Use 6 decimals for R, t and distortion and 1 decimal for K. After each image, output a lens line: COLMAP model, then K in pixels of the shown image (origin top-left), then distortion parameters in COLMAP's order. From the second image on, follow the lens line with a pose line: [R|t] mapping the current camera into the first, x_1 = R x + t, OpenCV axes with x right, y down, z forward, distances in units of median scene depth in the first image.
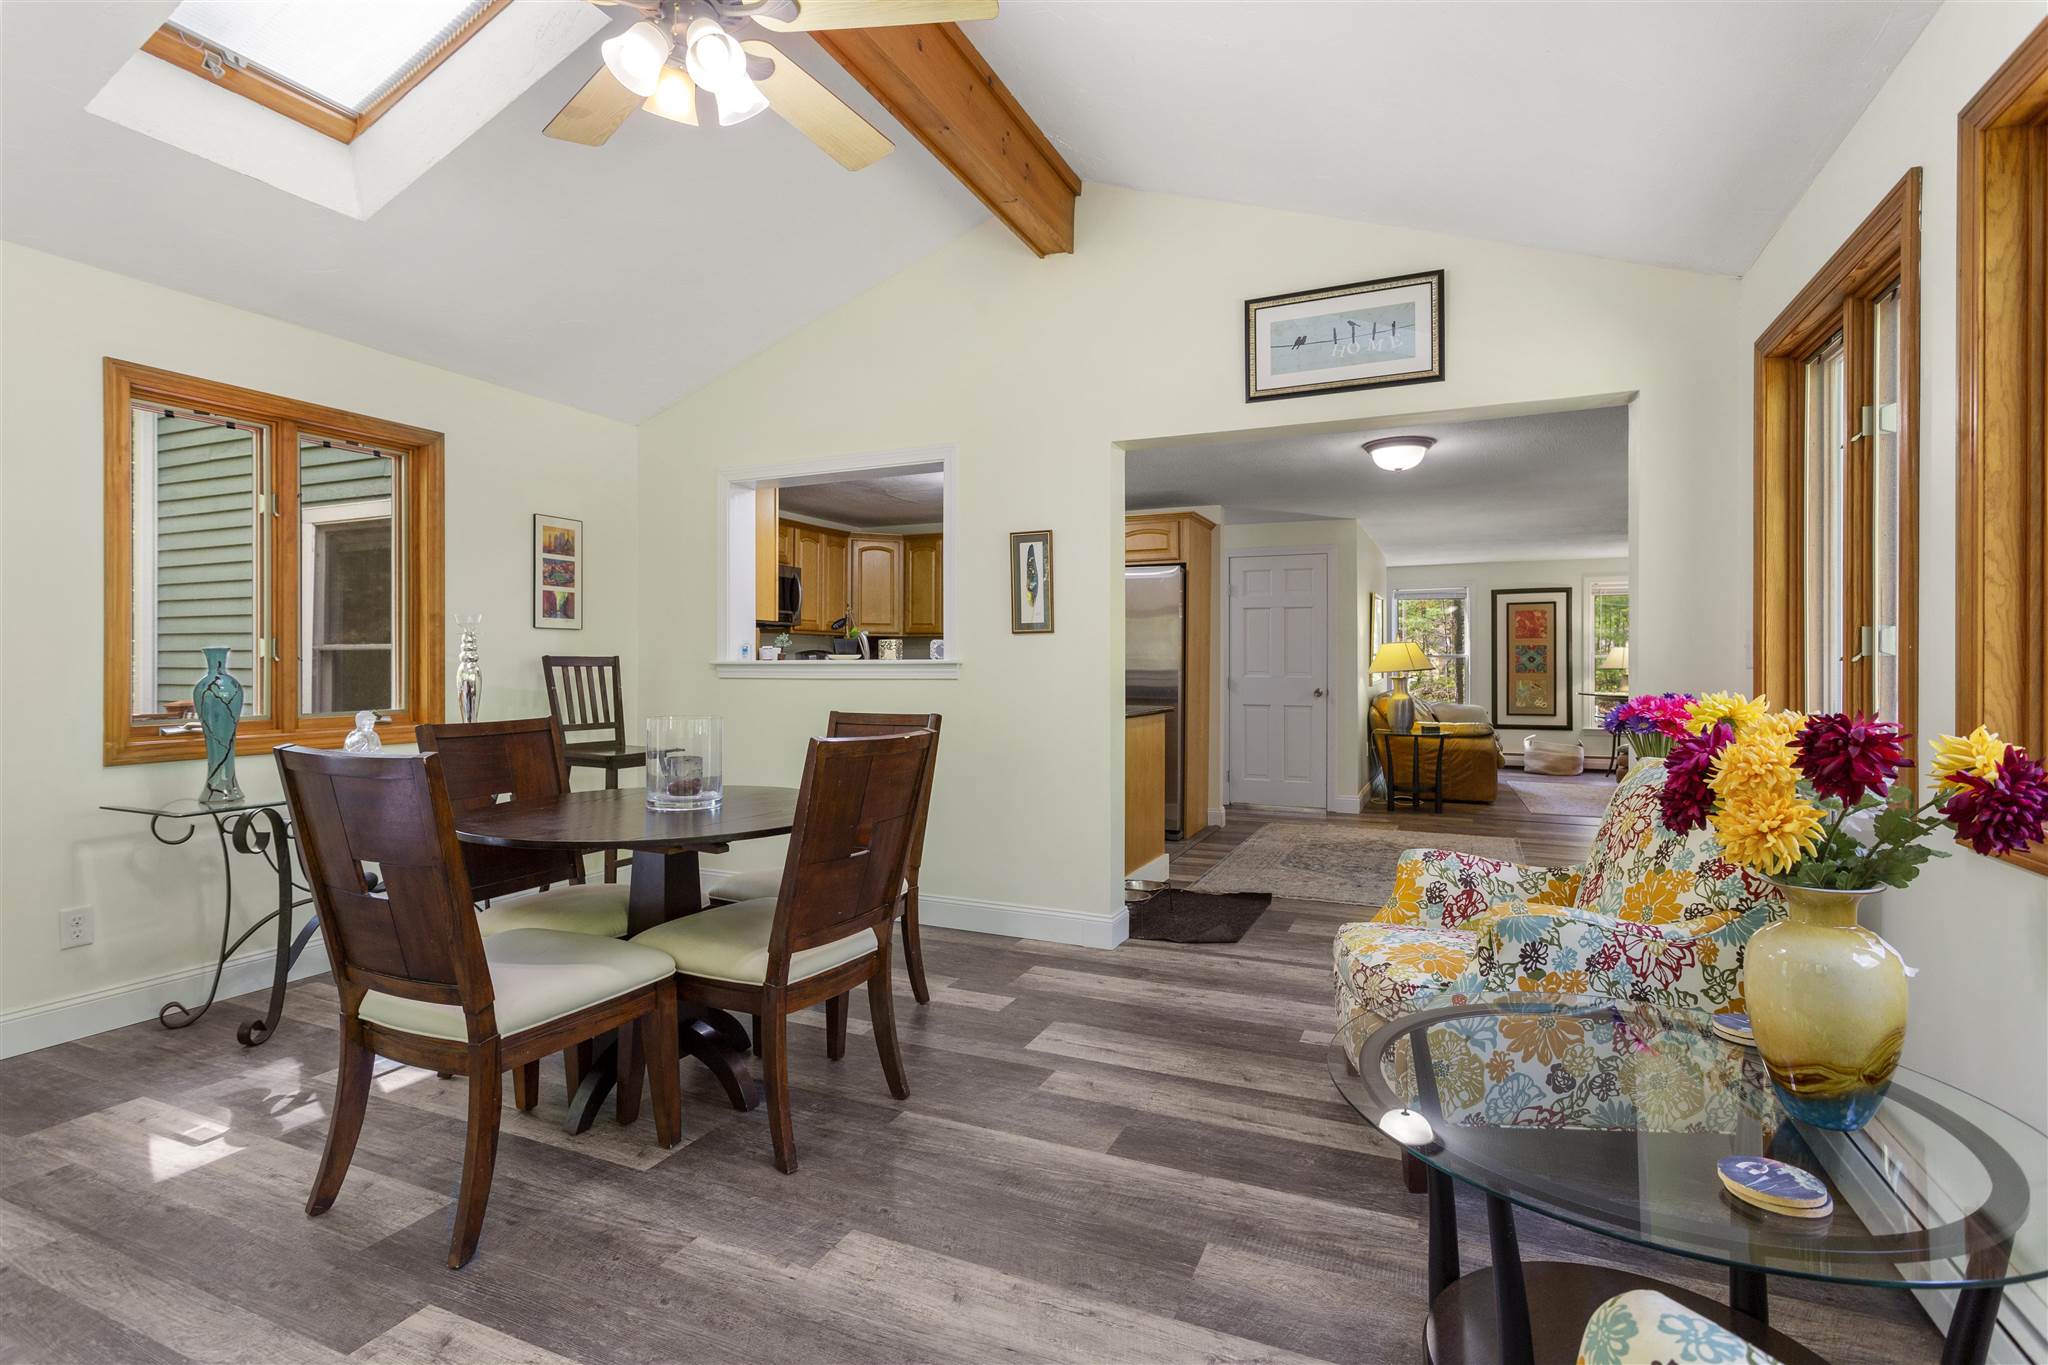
lens RADIAL K [[976.9, 0, 1015.7], [0, 976.9, 666.4], [0, 0, 1]] dist [-0.003172, 0.003573]
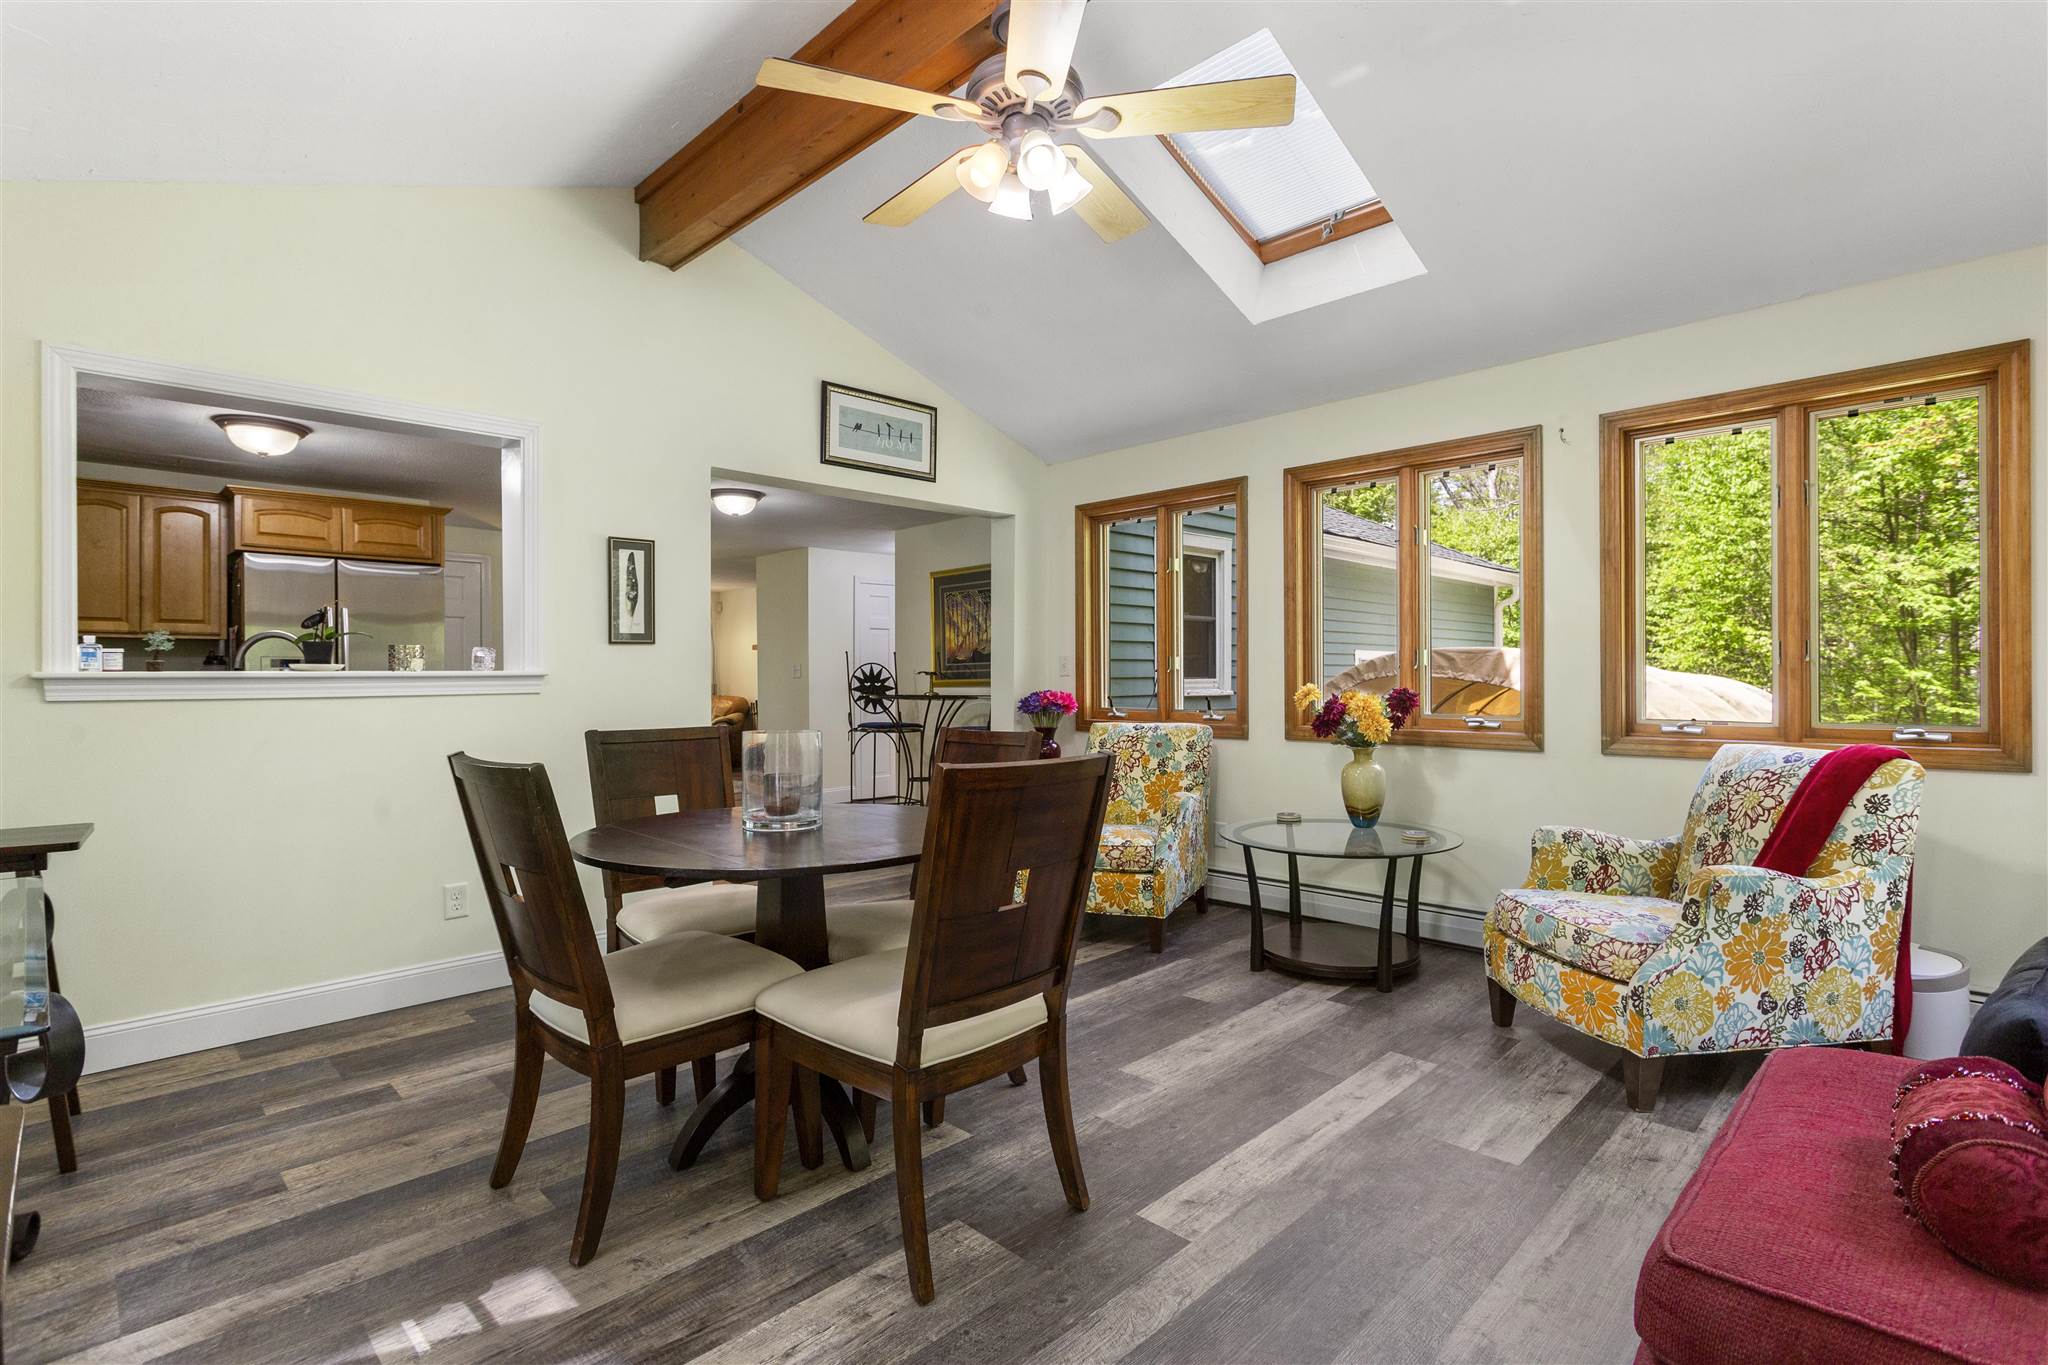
lens RADIAL K [[976.9, 0, 1005.9], [0, 976.9, 681.8], [0, 0, 1]] dist [-0.003172, 0.003573]
pose [[0.360445, -0.007102, 0.932754, -1.073339], [0.008018, 0.999958, 0.004515, 0.002900], [-0.932746, 0.005852, 0.360486, 0.440441]]
